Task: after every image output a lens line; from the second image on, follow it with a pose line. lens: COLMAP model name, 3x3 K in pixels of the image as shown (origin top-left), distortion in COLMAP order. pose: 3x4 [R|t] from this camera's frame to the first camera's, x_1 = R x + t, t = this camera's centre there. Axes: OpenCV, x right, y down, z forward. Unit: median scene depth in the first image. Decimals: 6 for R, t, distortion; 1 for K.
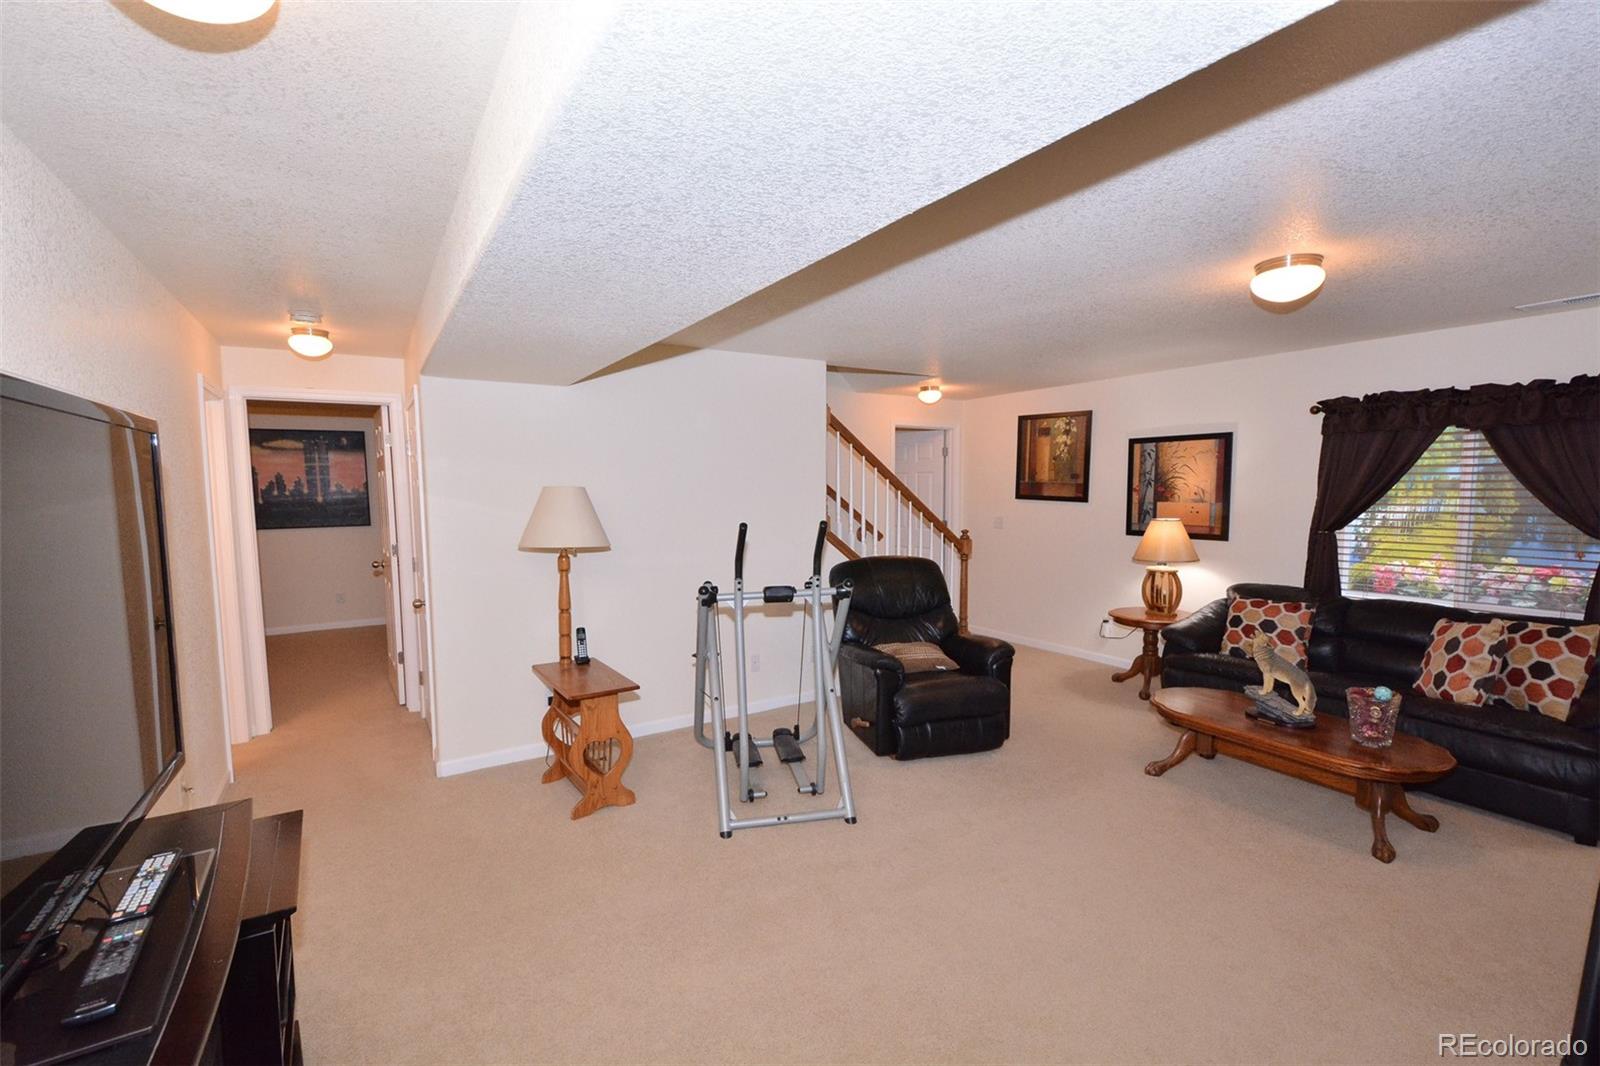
lens RADIAL K [[703.5, 0, 799.6], [0, 703.5, 547.2], [0, 0, 1]] dist [0.000927, -0.002908]
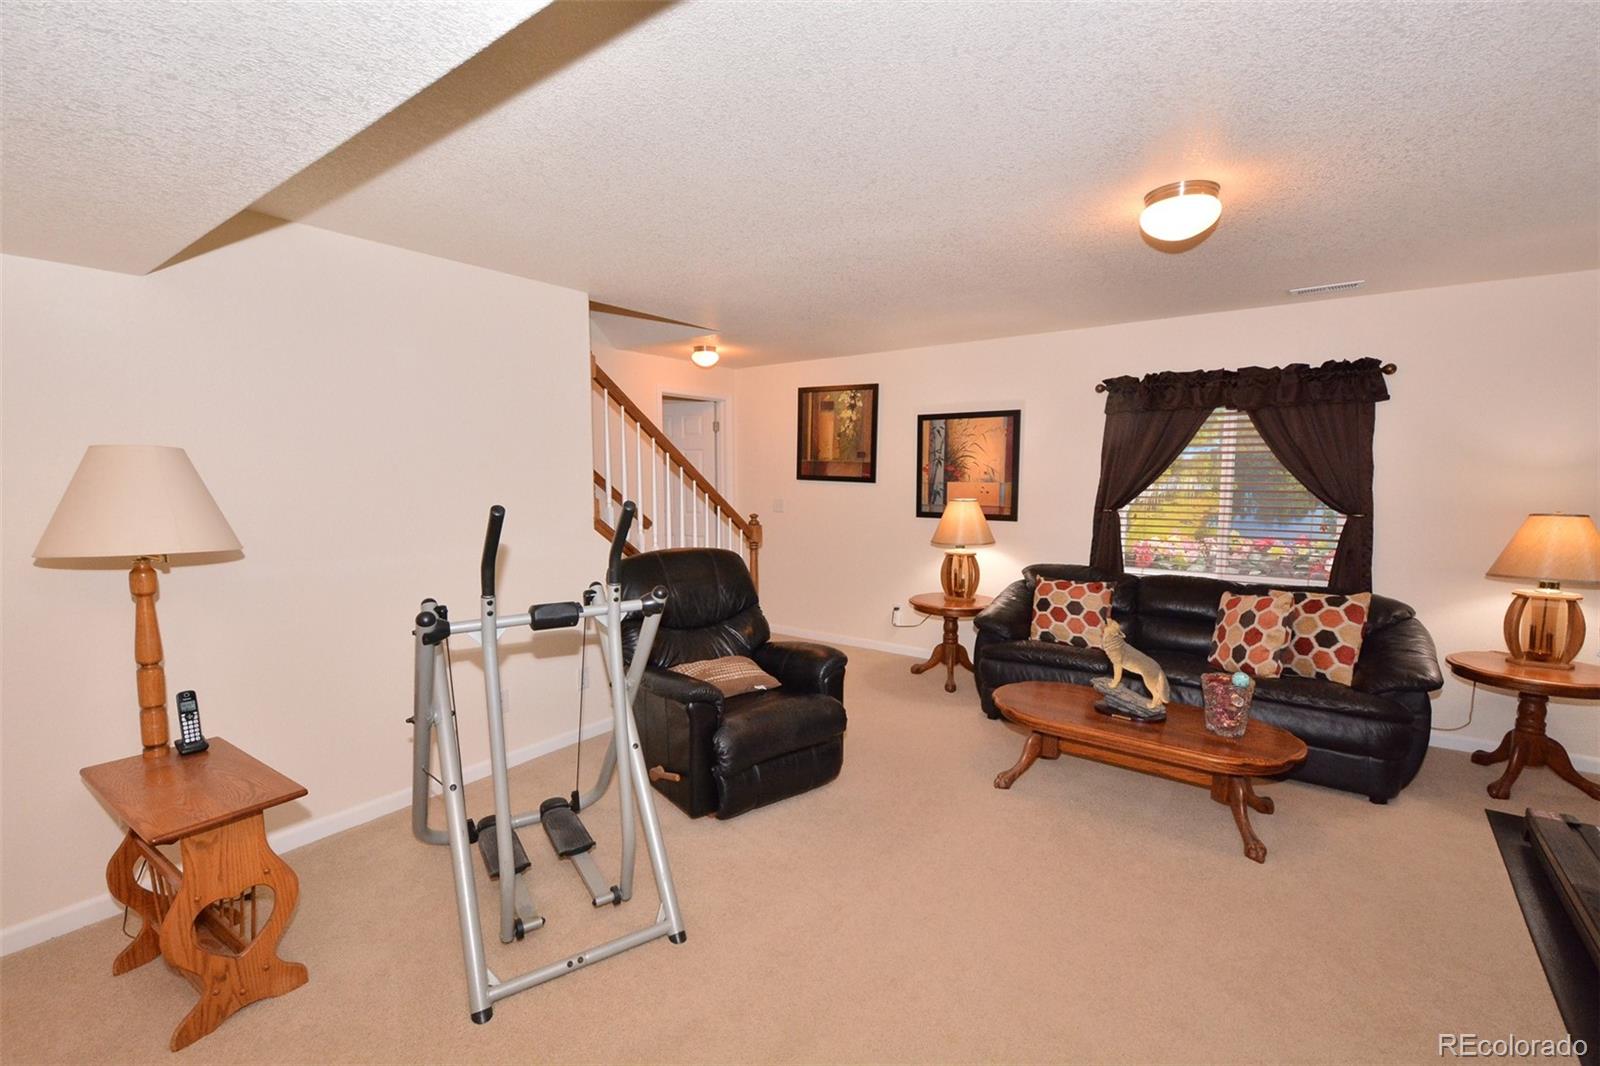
lens RADIAL K [[703.5, 0, 796.5], [0, 703.5, 548.2], [0, 0, 1]] dist [0.000927, -0.002908]
pose [[0.931934, -0.032886, 0.361135, -0.047406], [0.025605, 0.999361, 0.024929, -0.005119], [-0.361724, -0.013985, 0.932180, 0.278055]]
